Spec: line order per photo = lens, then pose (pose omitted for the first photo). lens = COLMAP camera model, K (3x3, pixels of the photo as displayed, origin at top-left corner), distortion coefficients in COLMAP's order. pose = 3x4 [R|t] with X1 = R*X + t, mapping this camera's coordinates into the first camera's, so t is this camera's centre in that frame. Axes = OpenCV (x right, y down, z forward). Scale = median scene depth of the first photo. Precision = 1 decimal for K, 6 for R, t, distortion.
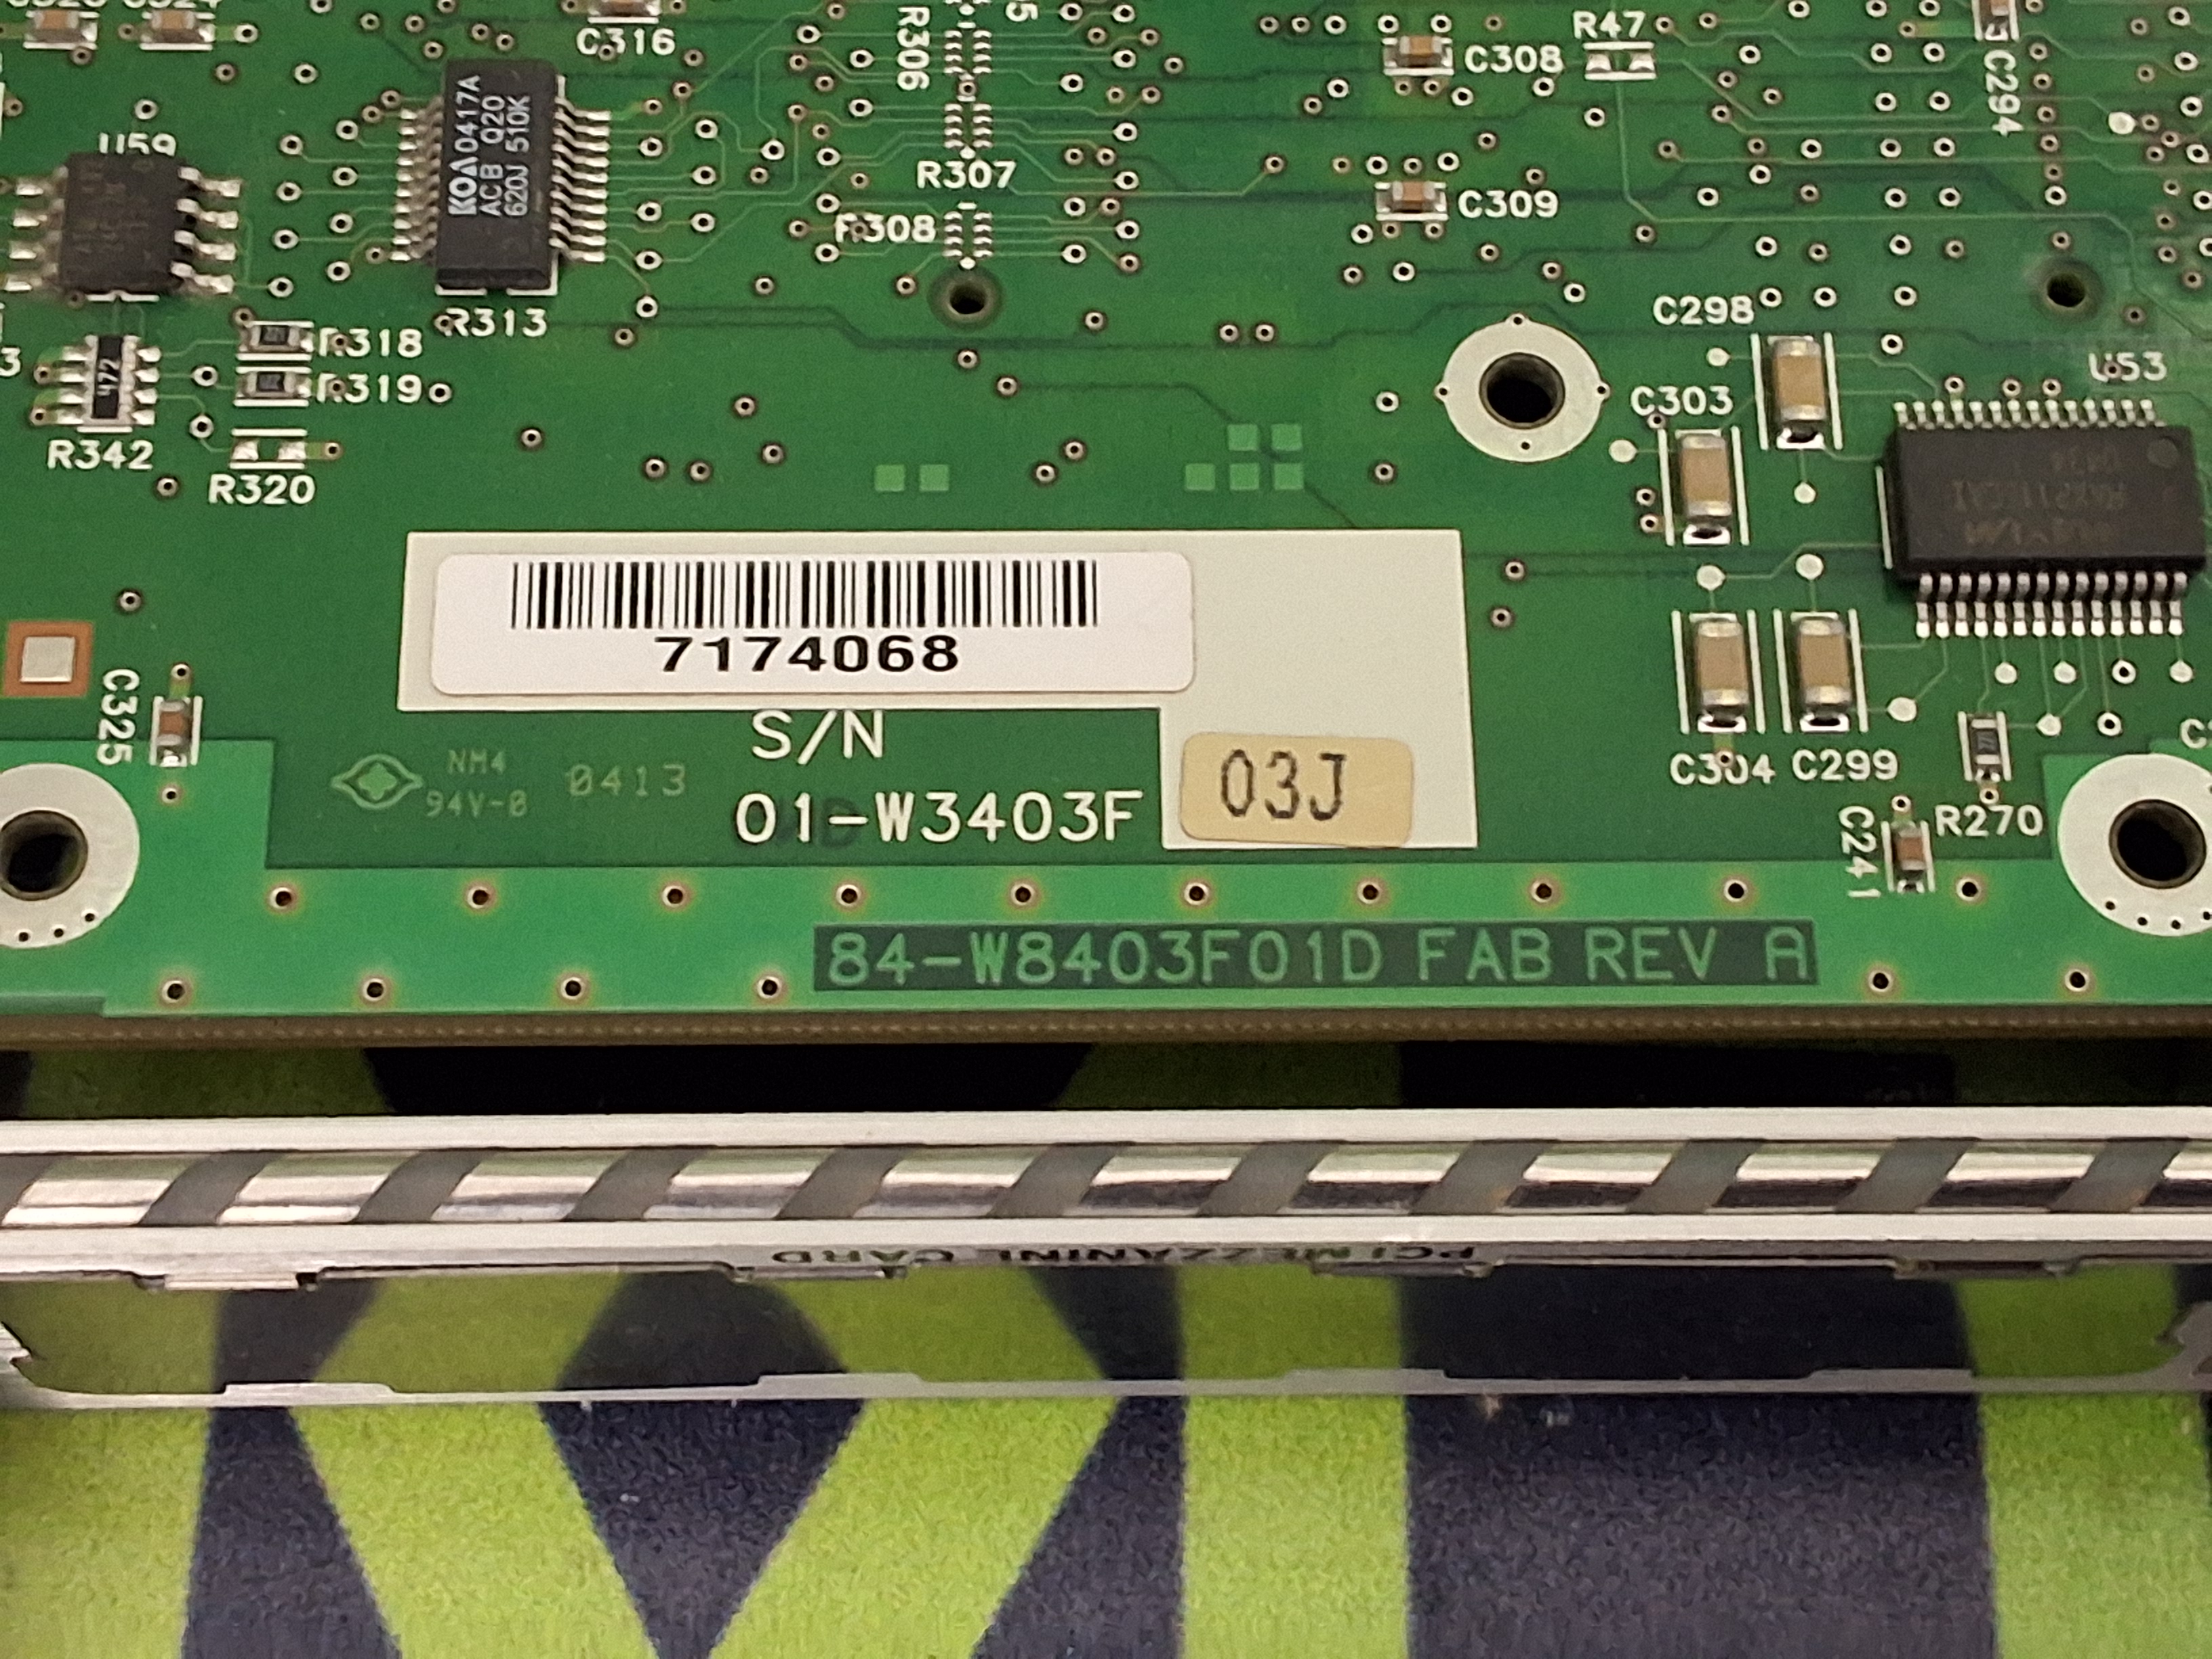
lens RADIAL K [[3584.7, 0, 1098.7], [0, 3584.7, 833.2], [0, 0, 1]] dist [0.106872, 0.000000]
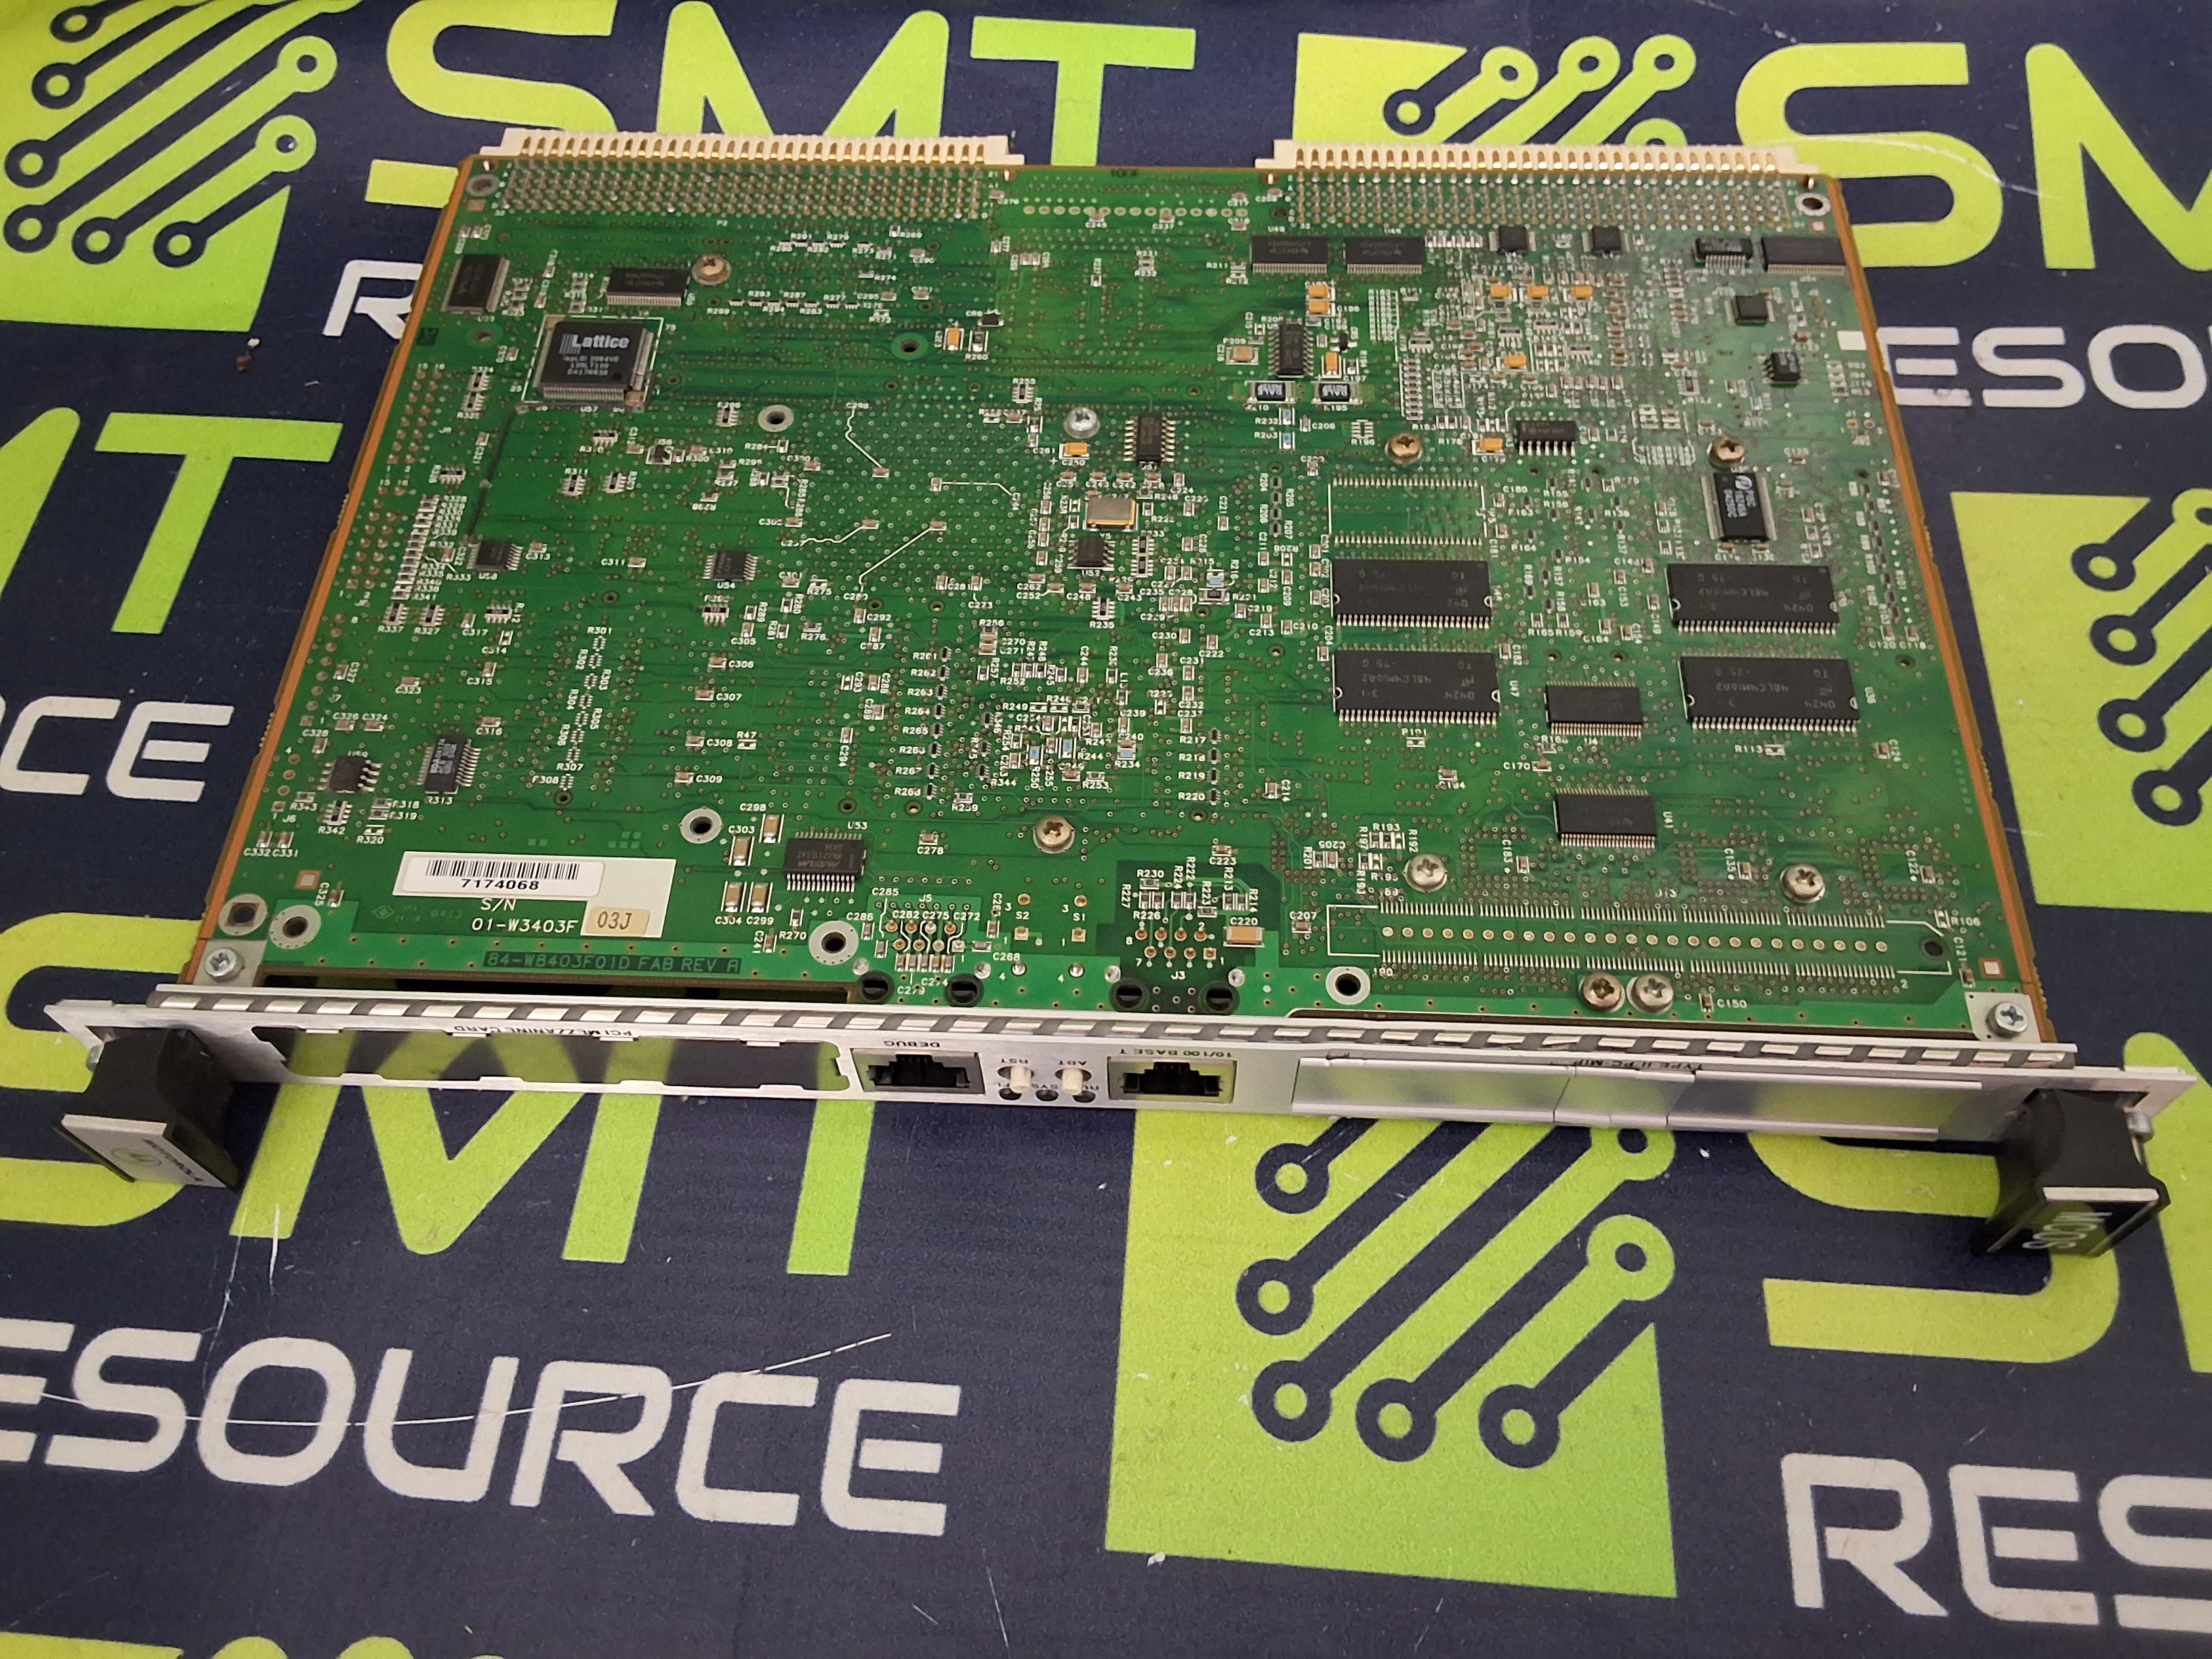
lens RADIAL K [[1808.2, 0, 1111.7], [0, 1808.2, 820.6], [0, 0, 1]] dist [0.117277, -0.196871]
pose [[0.998195, 0.031476, -0.051154, 0.675730], [-0.039764, 0.984627, -0.170083, 0.191318], [0.045014, 0.171810, 0.984101, -0.928284]]
